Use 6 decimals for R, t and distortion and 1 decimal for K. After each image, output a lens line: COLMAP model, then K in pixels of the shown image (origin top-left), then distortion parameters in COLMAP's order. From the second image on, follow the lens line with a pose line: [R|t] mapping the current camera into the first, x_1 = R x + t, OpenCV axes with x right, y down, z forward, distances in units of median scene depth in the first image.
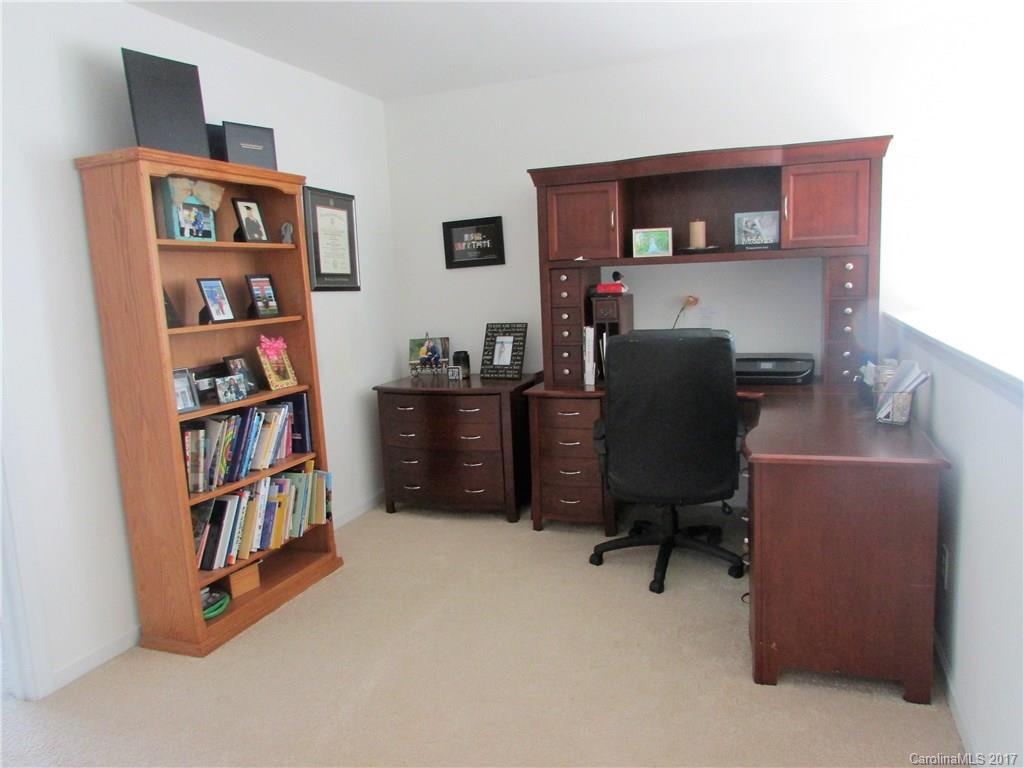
lens RADIAL K [[734.1, 0, 509.7], [0, 734.1, 384.6], [0, 0, 1]] dist [-0.031232, 0.008198]
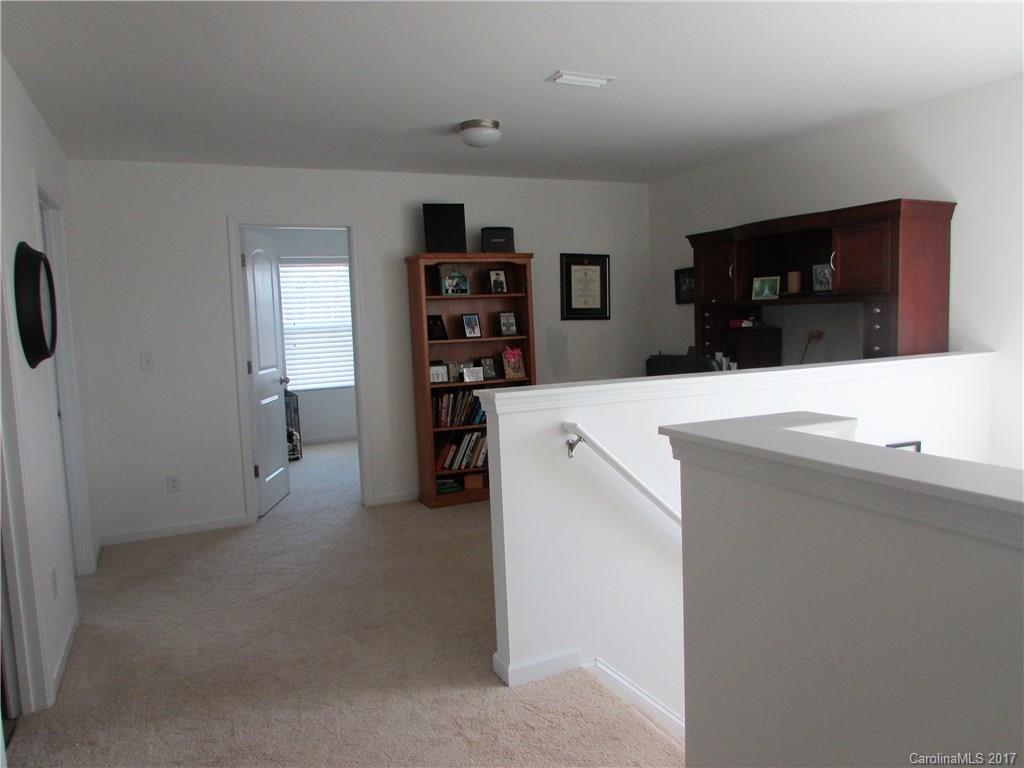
lens RADIAL K [[734.1, 0, 516.2], [0, 734.1, 385.0], [0, 0, 1]] dist [-0.031232, 0.008198]
pose [[0.721968, 0.083539, -0.686864, 0.906002], [-0.092841, 0.995404, 0.023478, -0.020221], [0.685669, 0.046819, 0.726406, -0.244696]]
